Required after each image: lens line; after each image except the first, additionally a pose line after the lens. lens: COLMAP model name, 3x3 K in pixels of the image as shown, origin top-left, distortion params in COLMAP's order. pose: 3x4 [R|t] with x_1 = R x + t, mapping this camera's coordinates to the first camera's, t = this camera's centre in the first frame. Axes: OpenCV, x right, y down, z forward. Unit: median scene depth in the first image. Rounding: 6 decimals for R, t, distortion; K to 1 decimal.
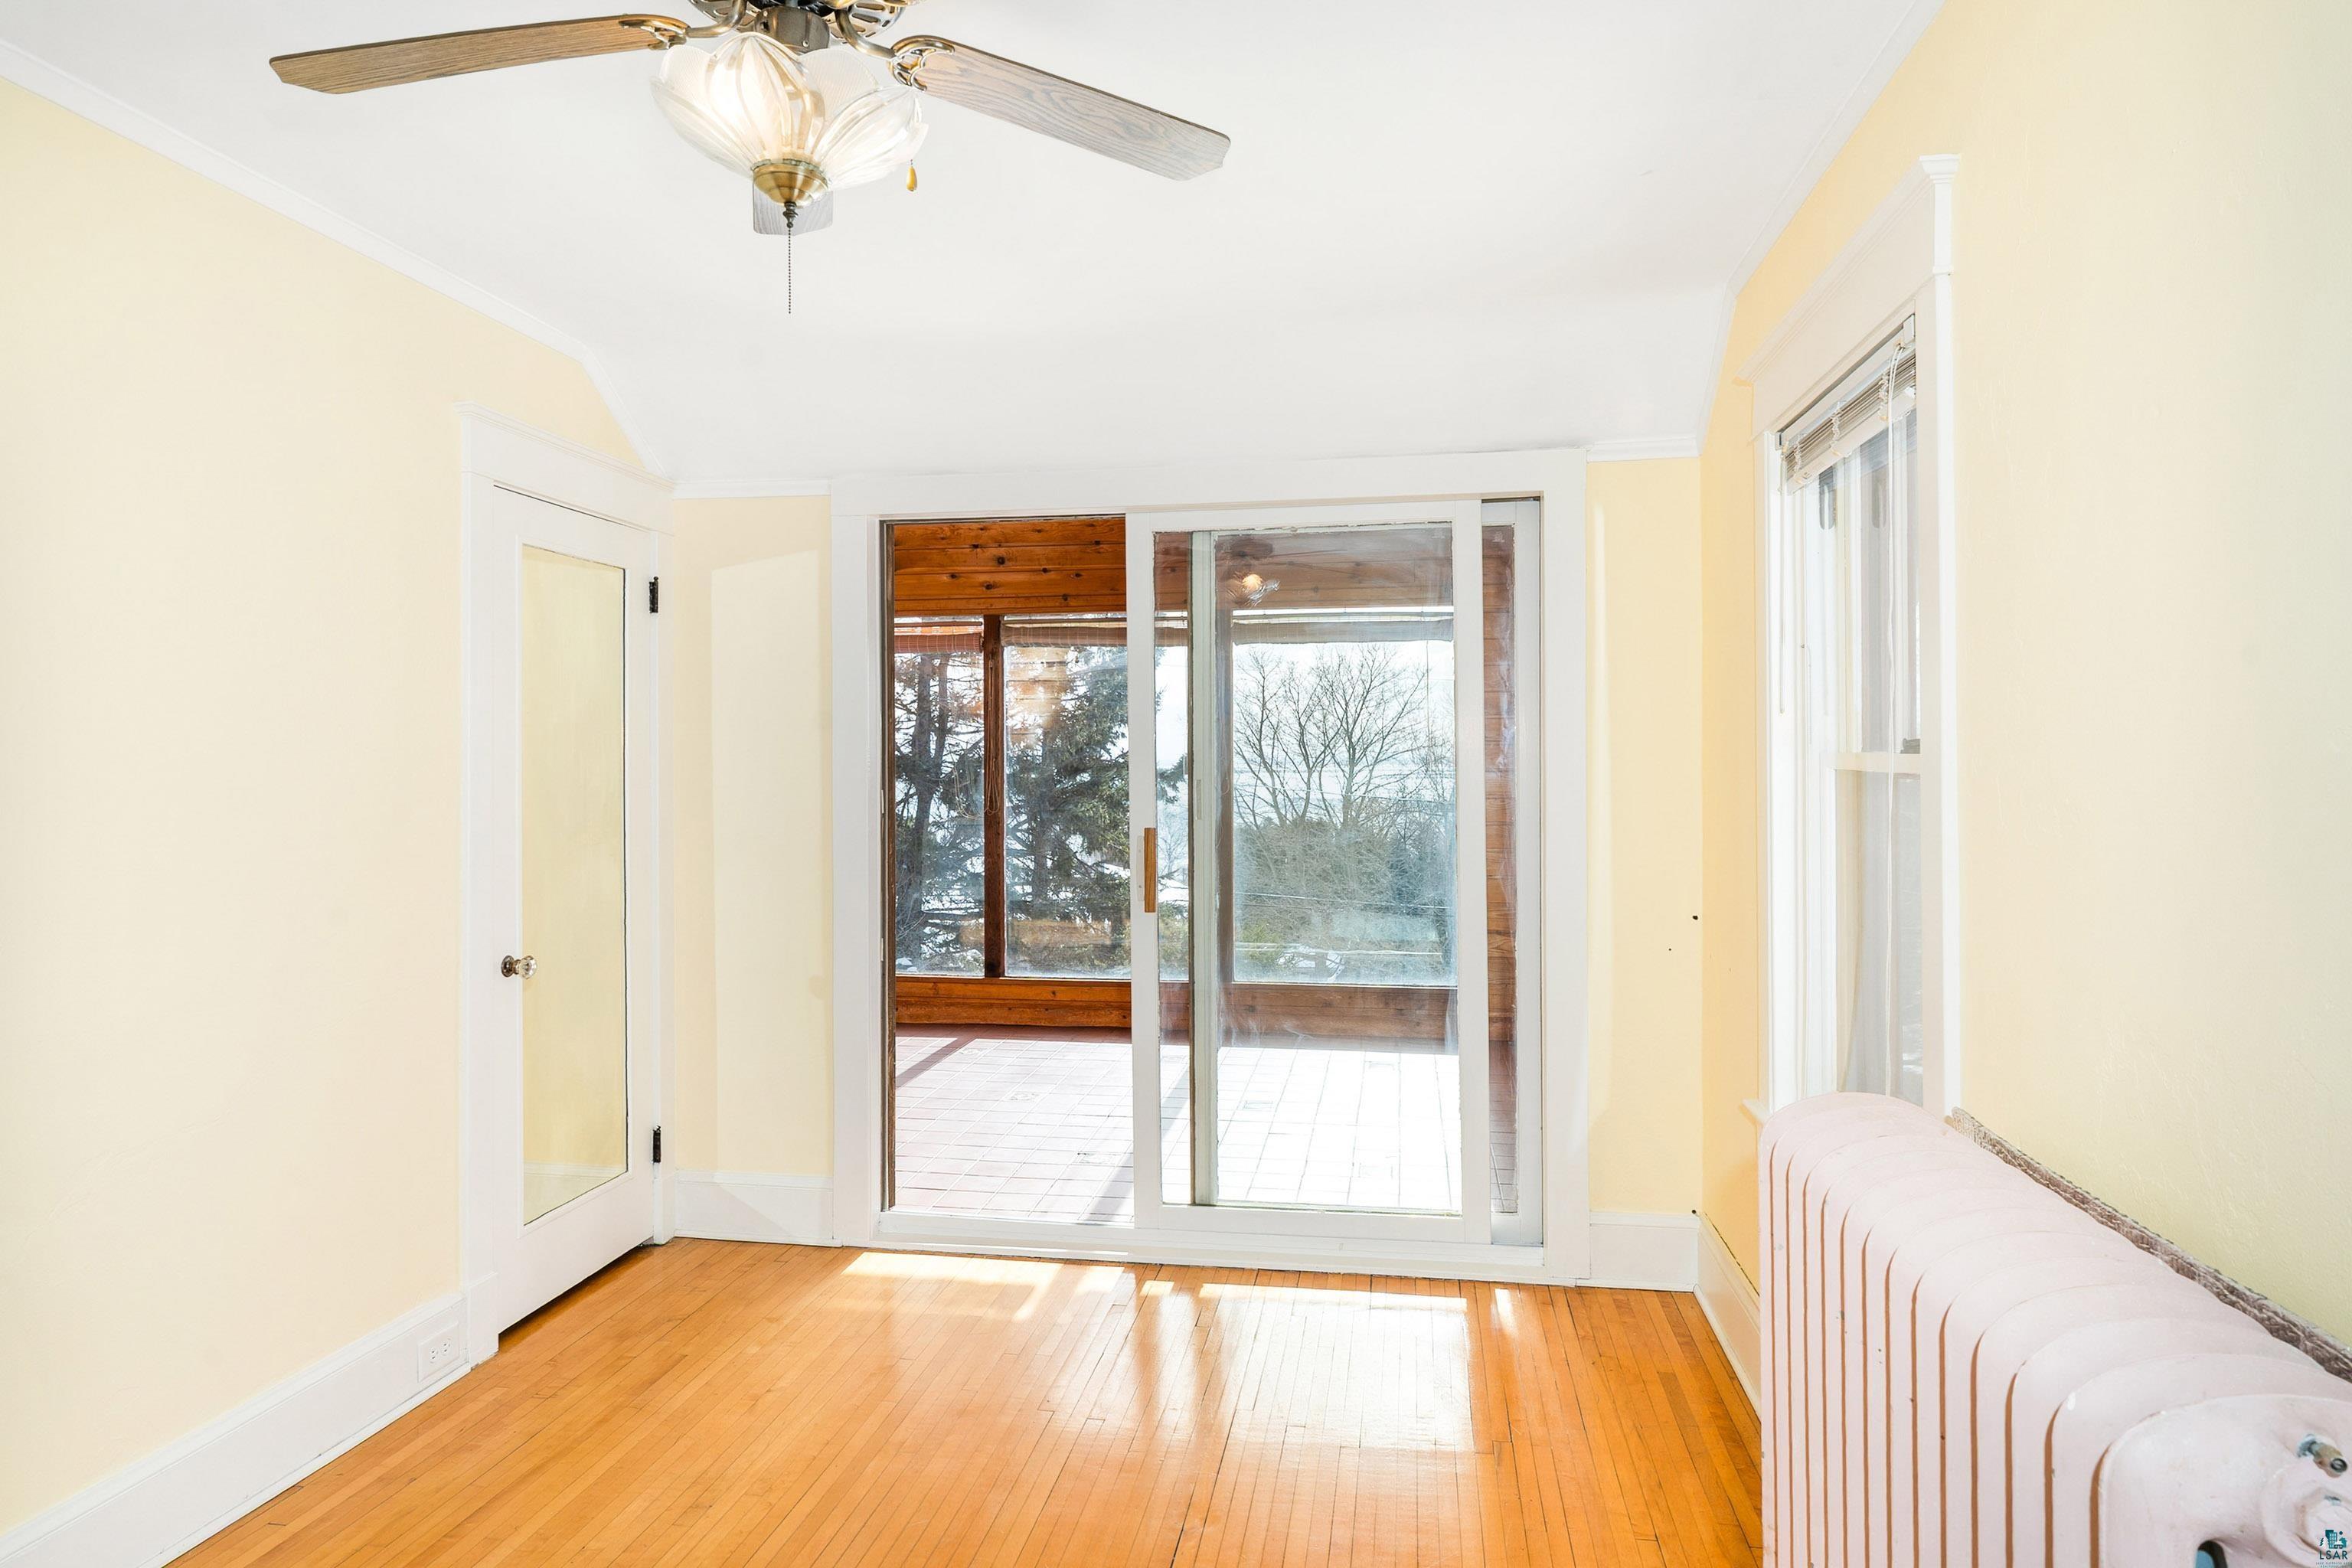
lens RADIAL K [[1392.9, 0, 1176.5], [0, 1392.9, 763.3], [0, 0, 1]] dist [0.001291, 0.000001]
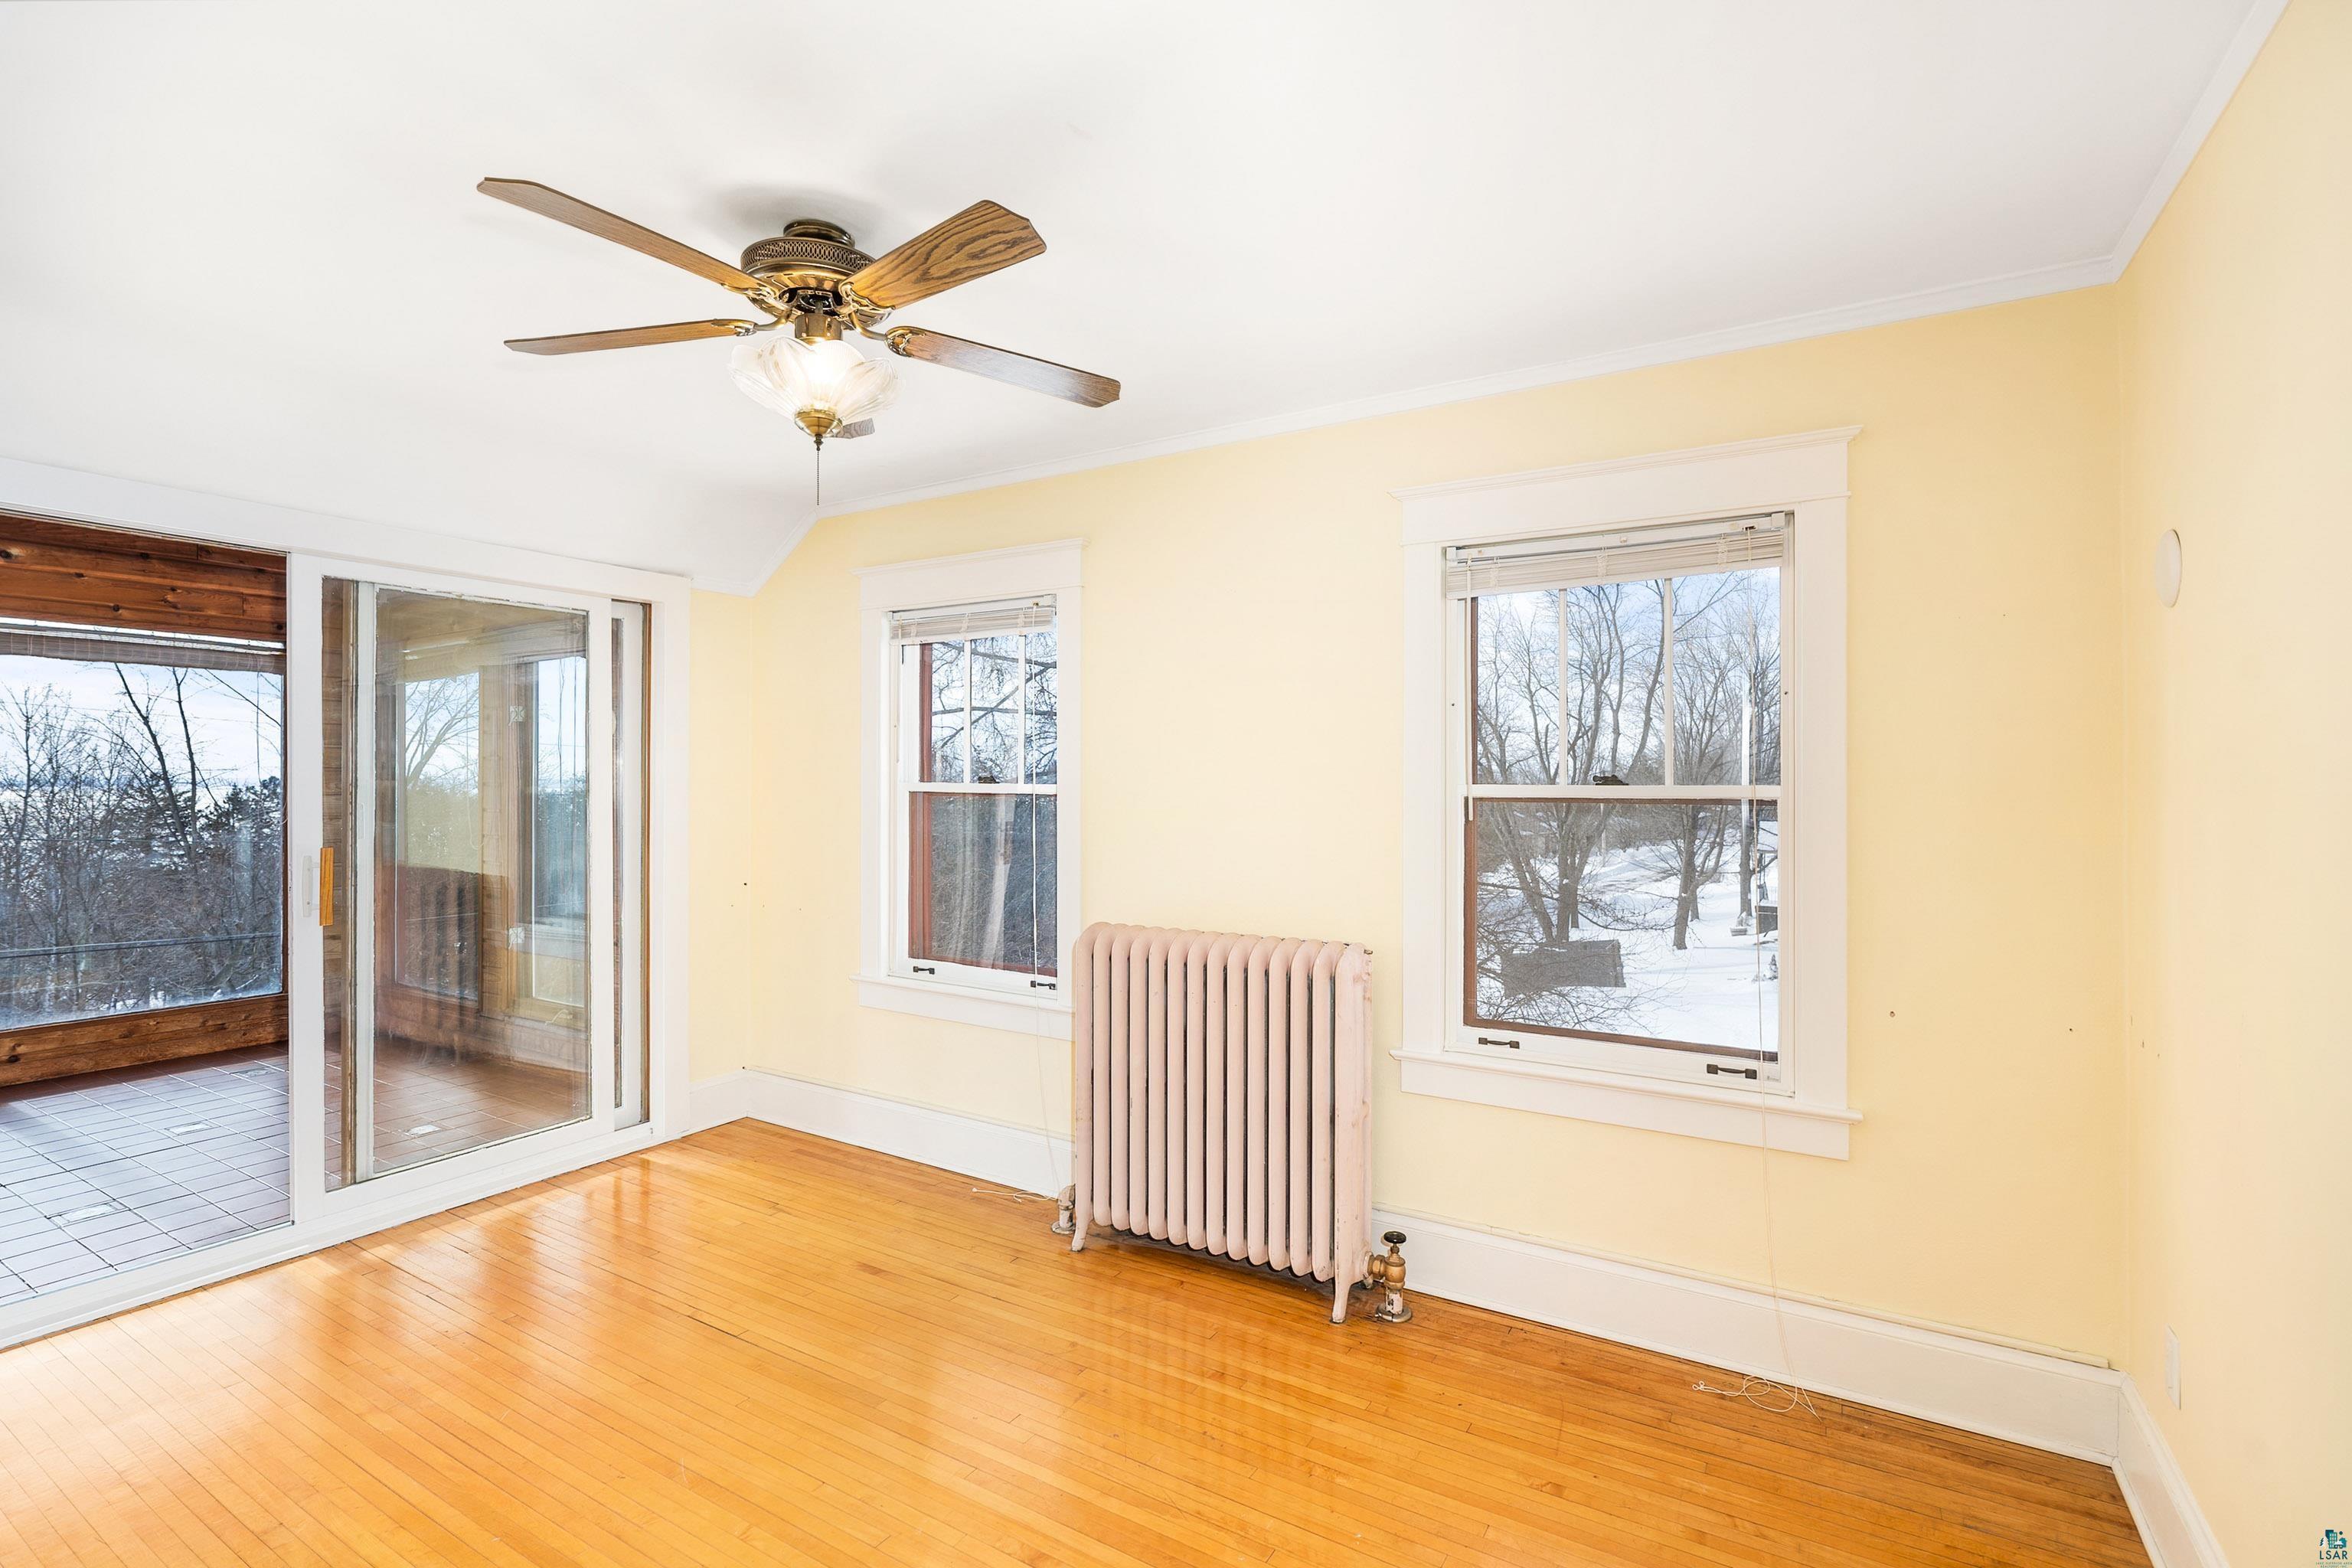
lens RADIAL K [[1064.0, 0, 1180.4], [0, 1064.0, 773.2], [0, 0, 1]] dist [-0.003357, 0.000202]
pose [[0.366831, 0.012651, 0.930202, -0.560763], [-0.000117, 0.999908, -0.013553, -0.000108], [-0.930288, 0.004863, 0.366799, 0.077340]]
